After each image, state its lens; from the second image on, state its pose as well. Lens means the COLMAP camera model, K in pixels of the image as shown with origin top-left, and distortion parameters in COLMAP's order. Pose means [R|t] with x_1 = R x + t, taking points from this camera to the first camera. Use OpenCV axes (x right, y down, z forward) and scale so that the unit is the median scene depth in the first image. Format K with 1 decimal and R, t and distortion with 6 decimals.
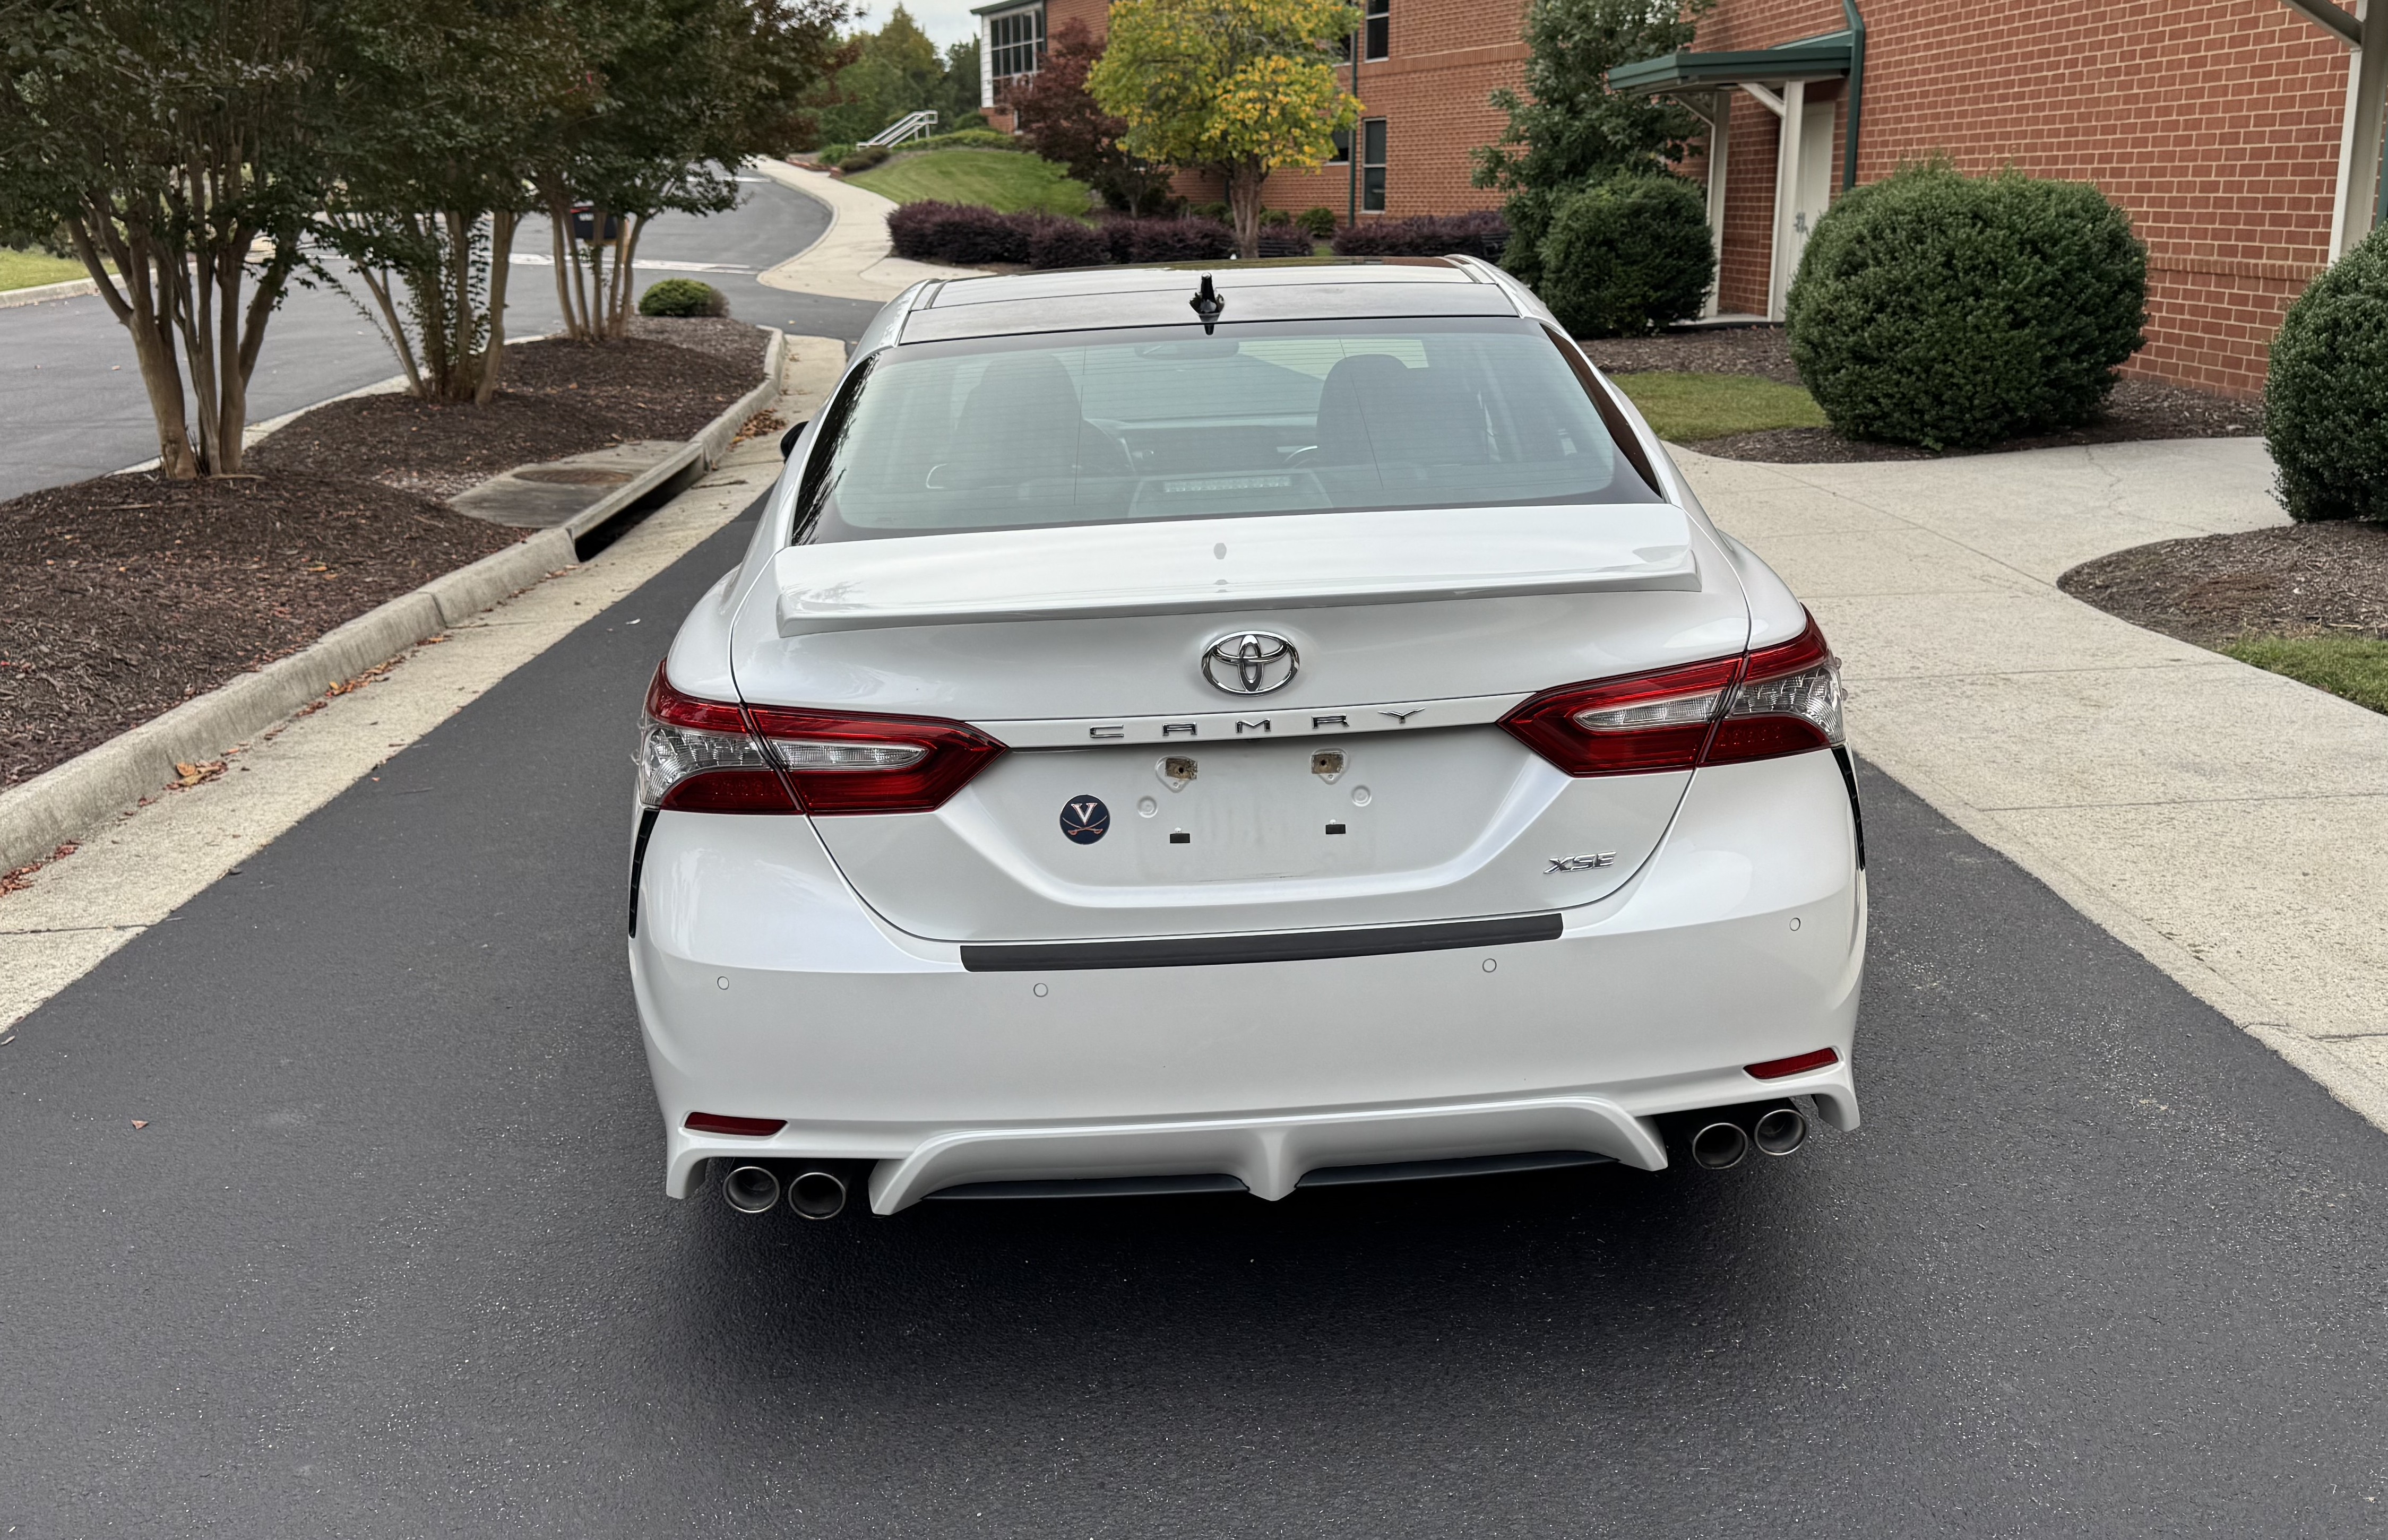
lens RADIAL K [[2216.2, 0, 1205.6], [0, 2216.2, 716.5], [0, 0, 1]] dist [0.171459, -0.335486]
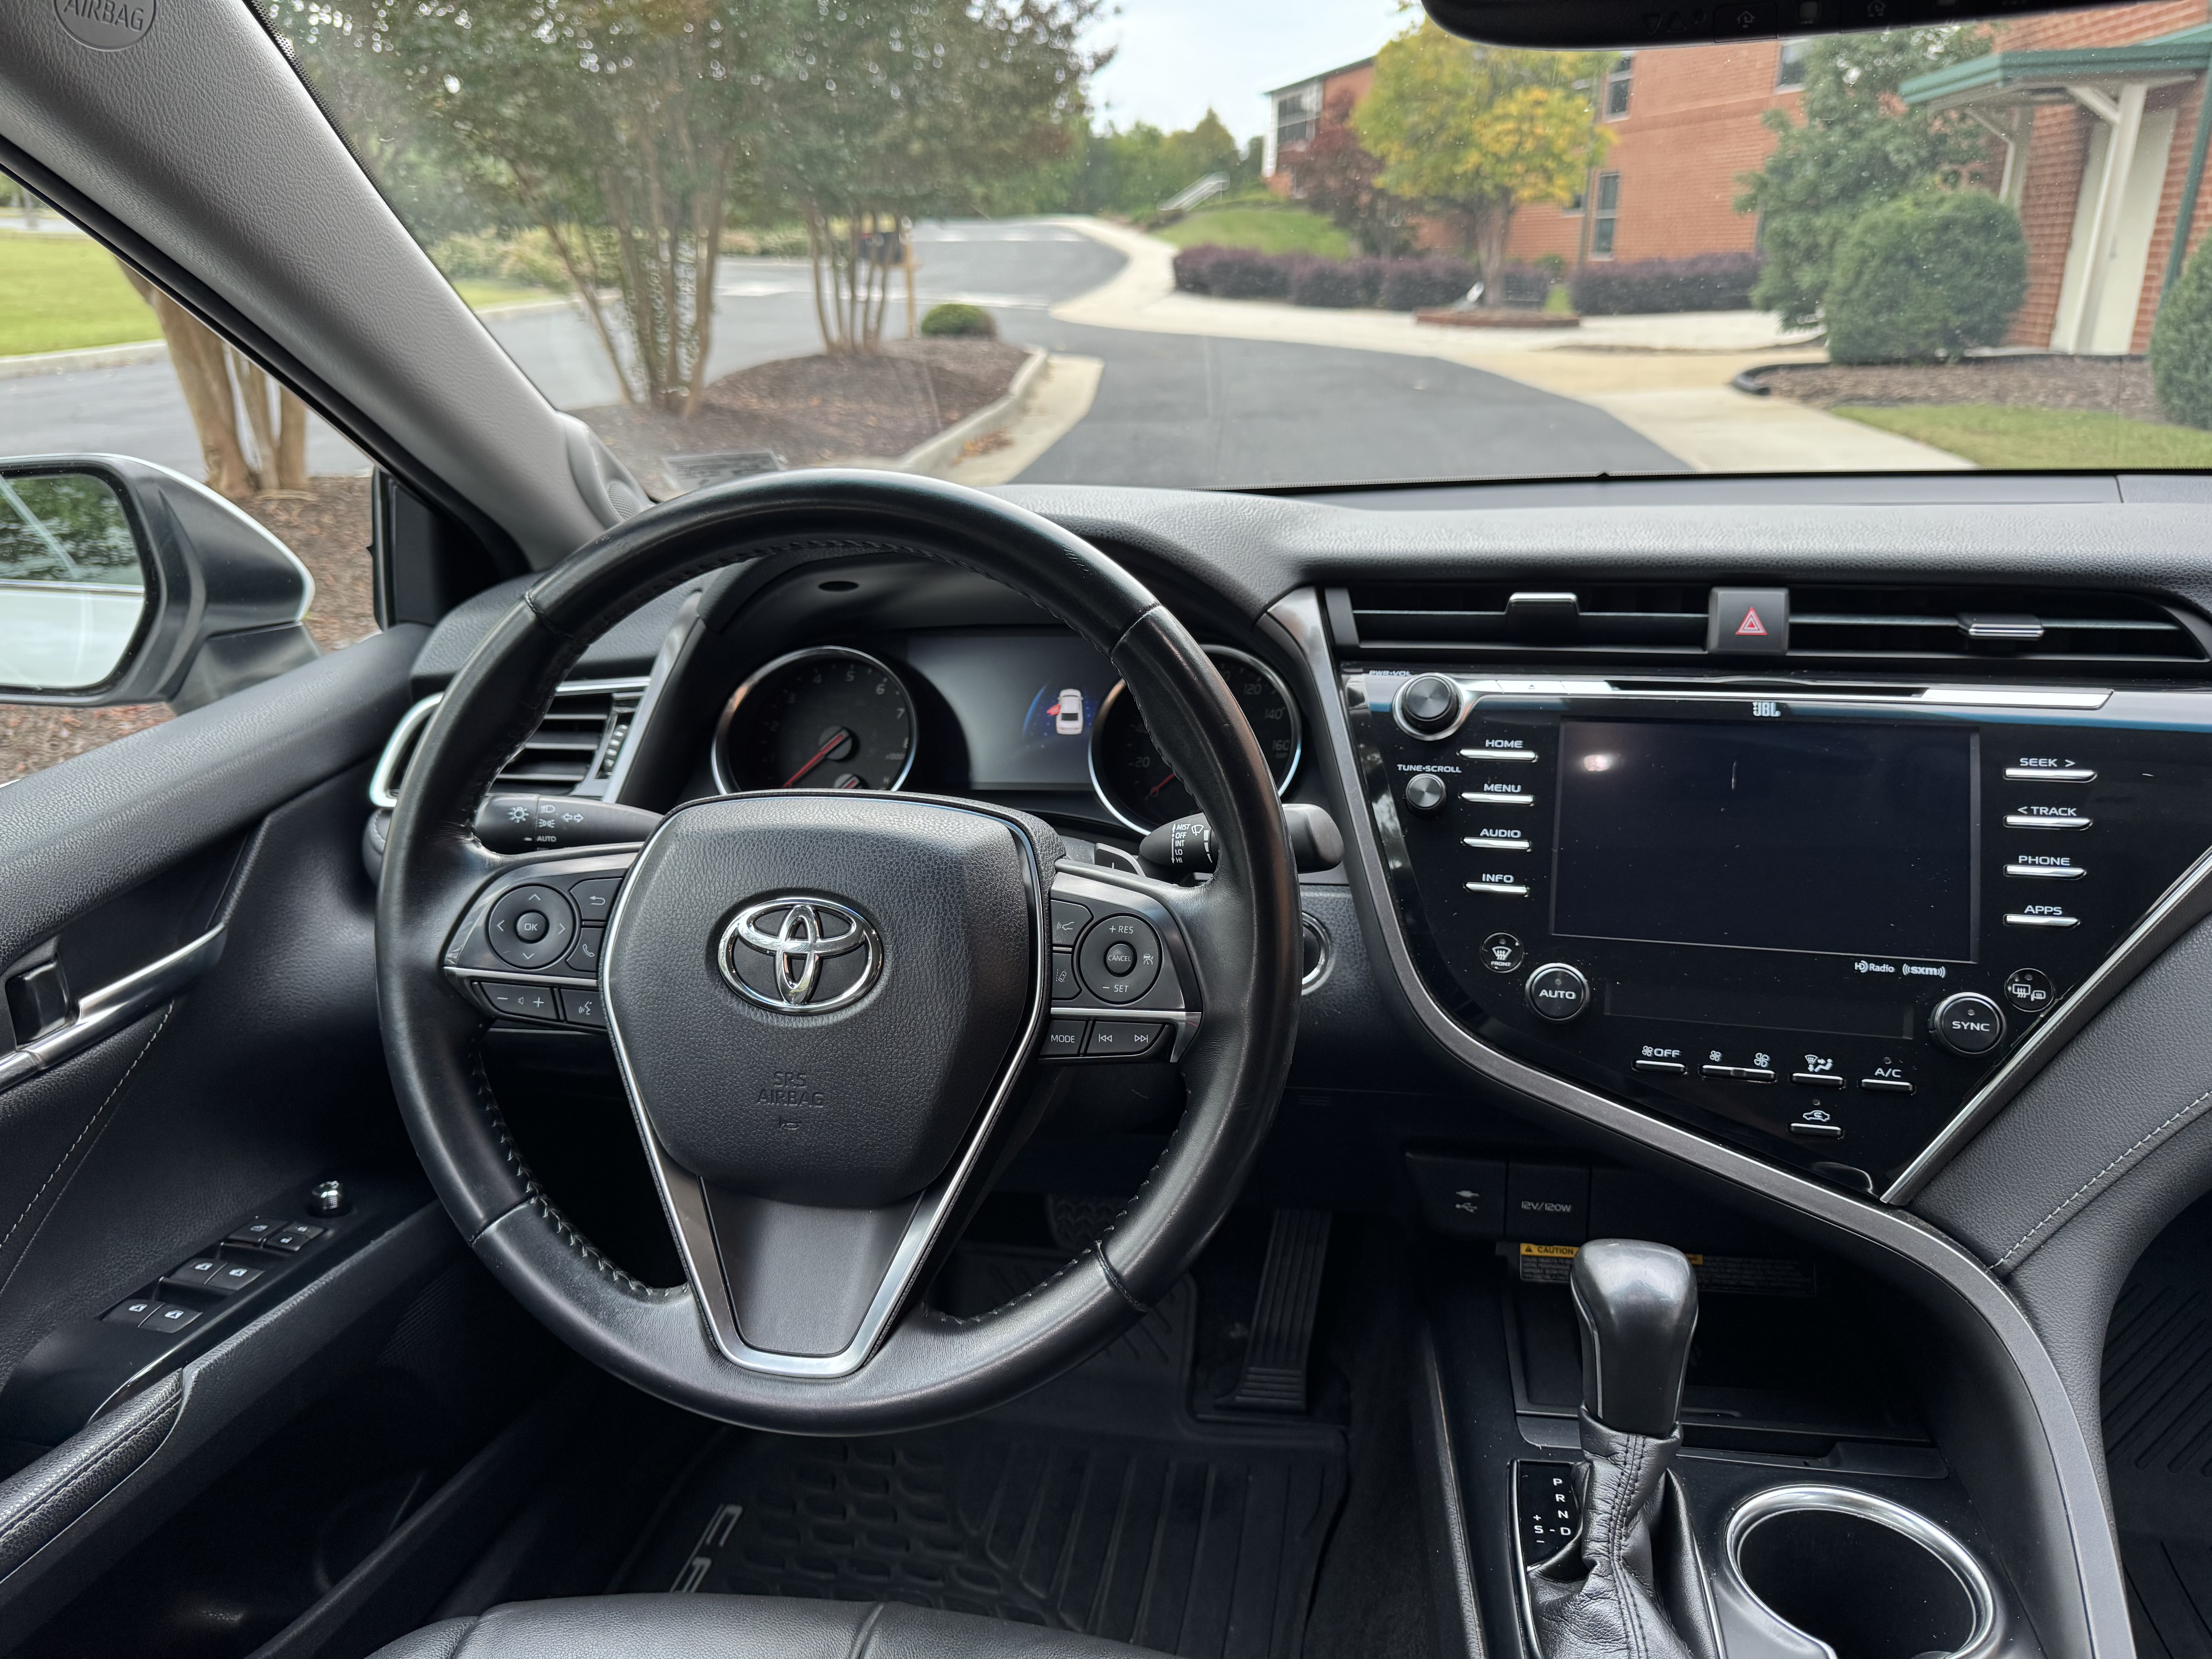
lens RADIAL K [[1598.1, 0, 1102.9], [0, 1598.1, 841.7], [0, 0, 1]] dist [-0.004348, -0.006736]
pose [[0.980859, 0.067486, -0.182651, -0.011840], [-0.045909, 0.991725, 0.119887, -0.052778], [0.189231, -0.109207, 0.975841, 0.375563]]
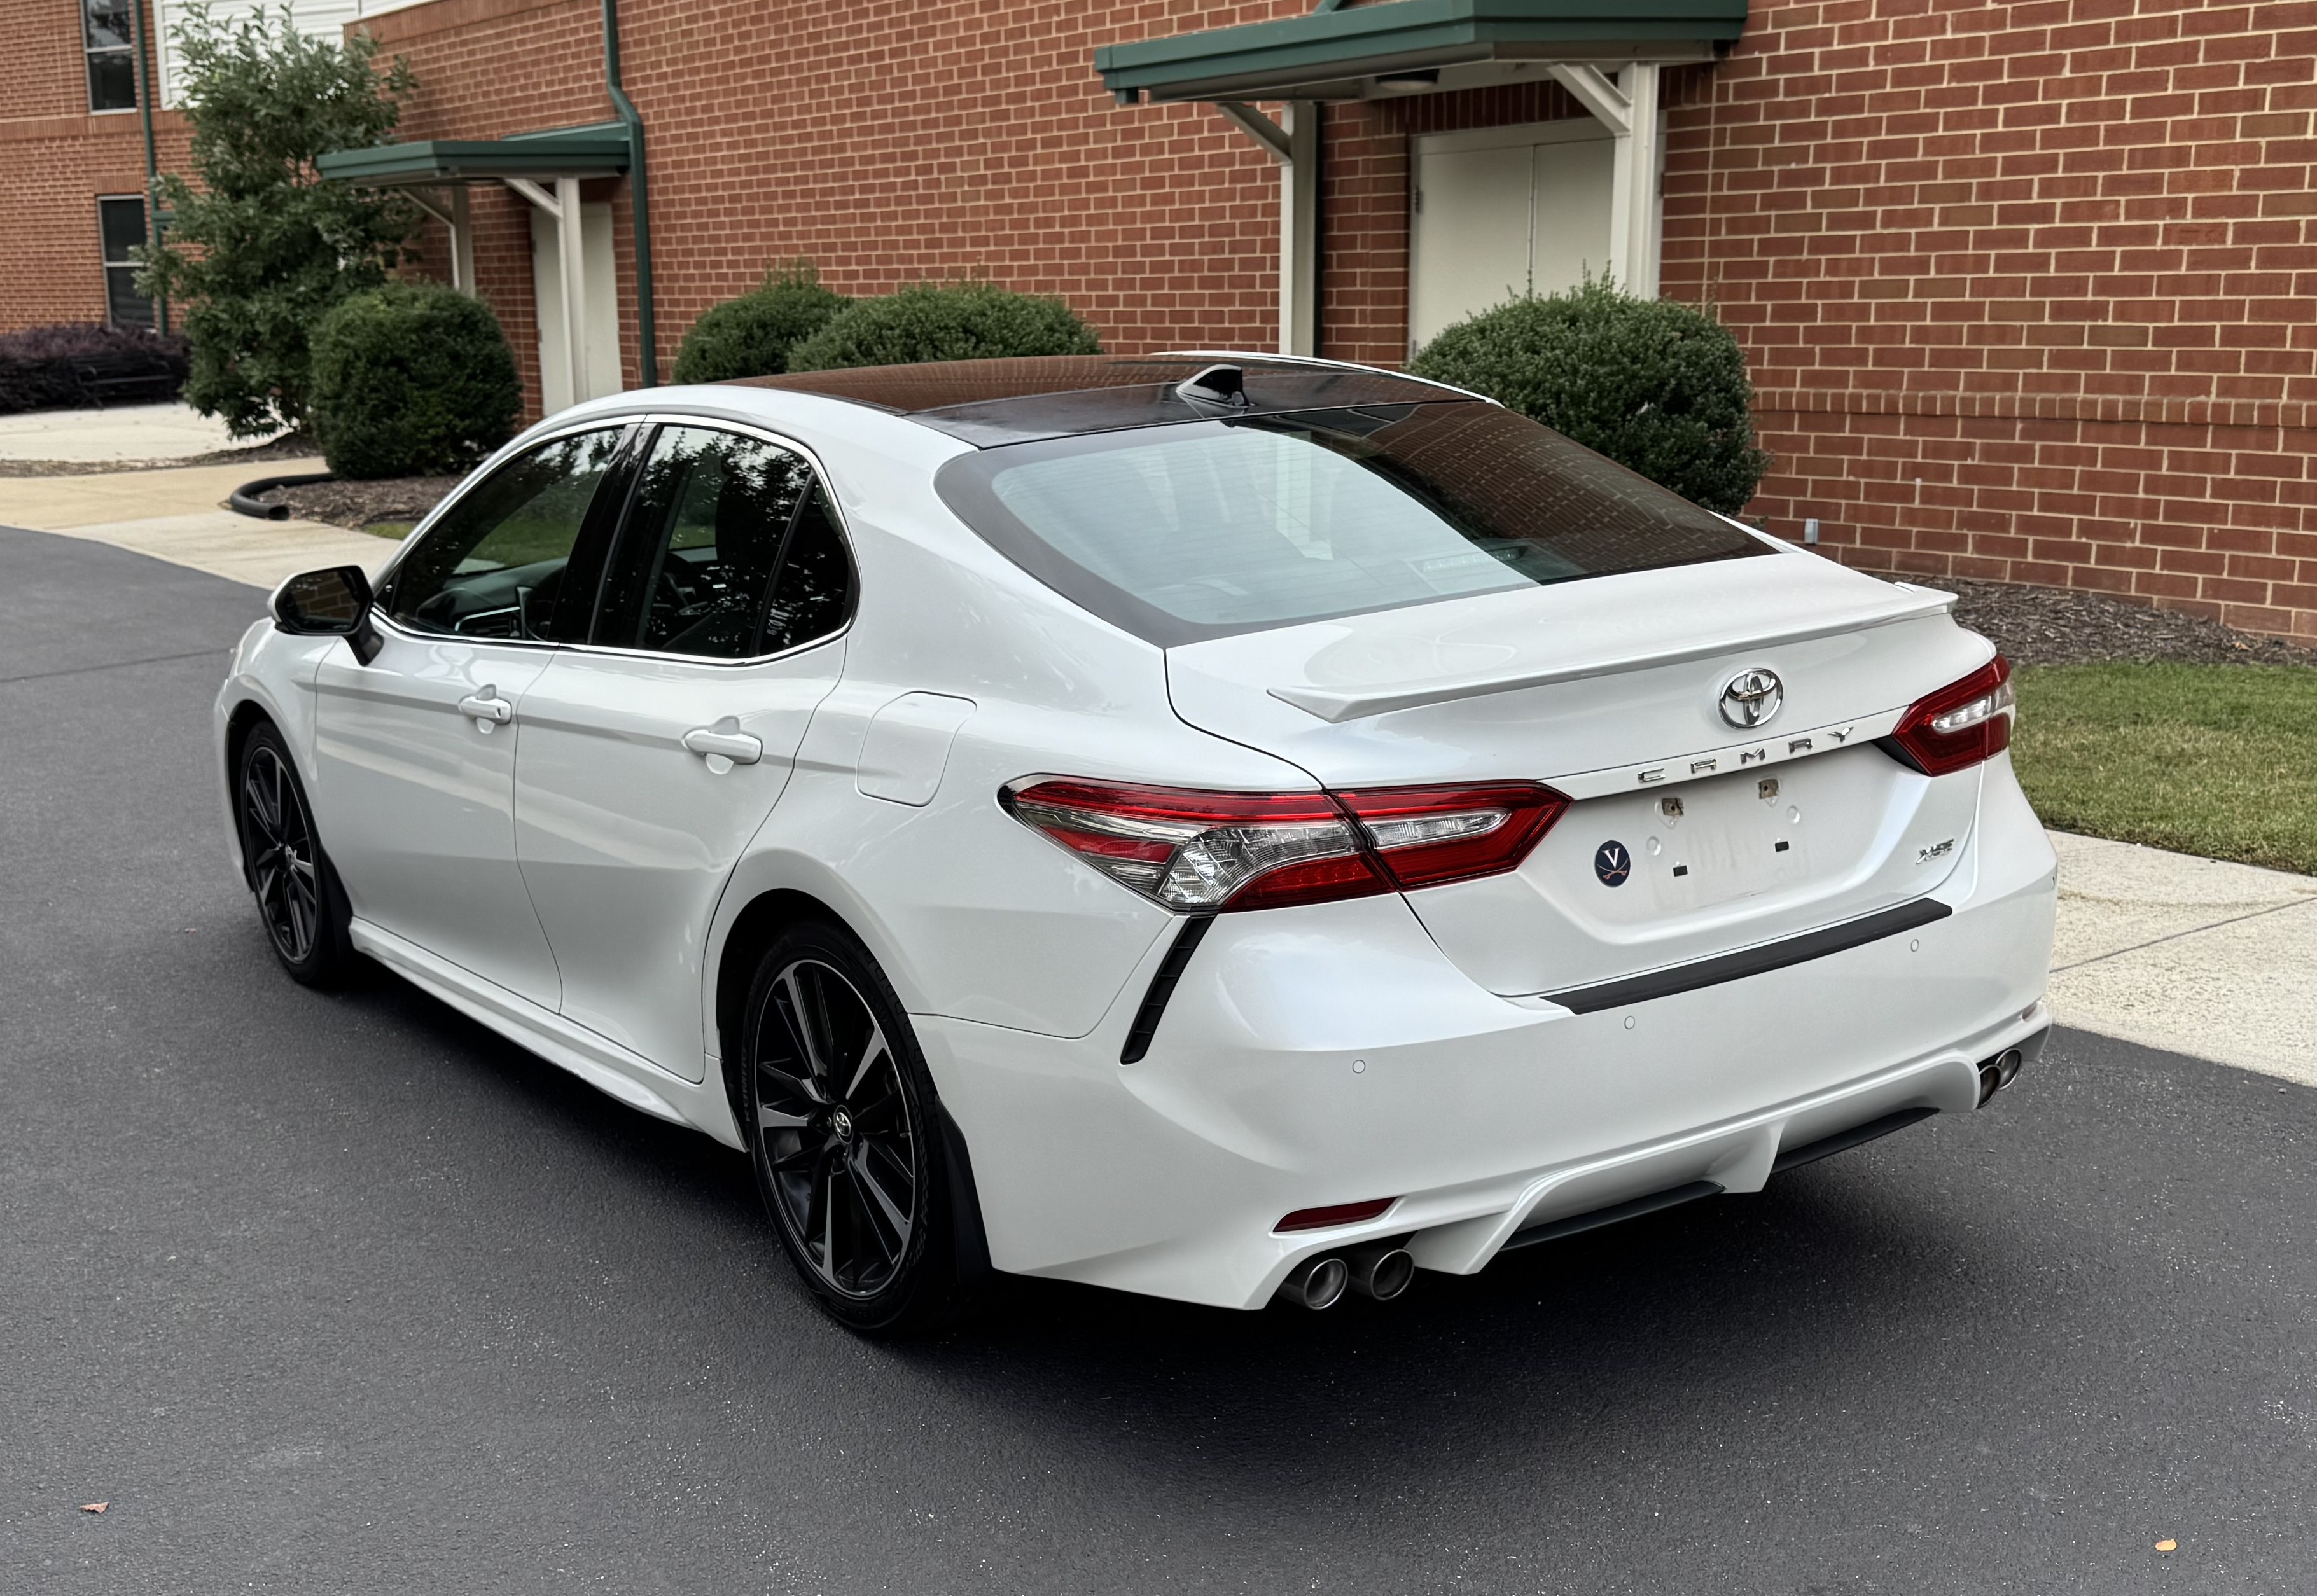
lens RADIAL K [[2657.9, 0, 1158.8], [0, 2657.9, 906.3], [0, 0, 1]] dist [0.234833, -0.536635]
pose [[0.838863, -0.125743, 0.529621, -0.194227], [0.132380, 0.990869, 0.025578, 0.001062], [-0.528001, 0.048655, 0.847849, 0.006116]]
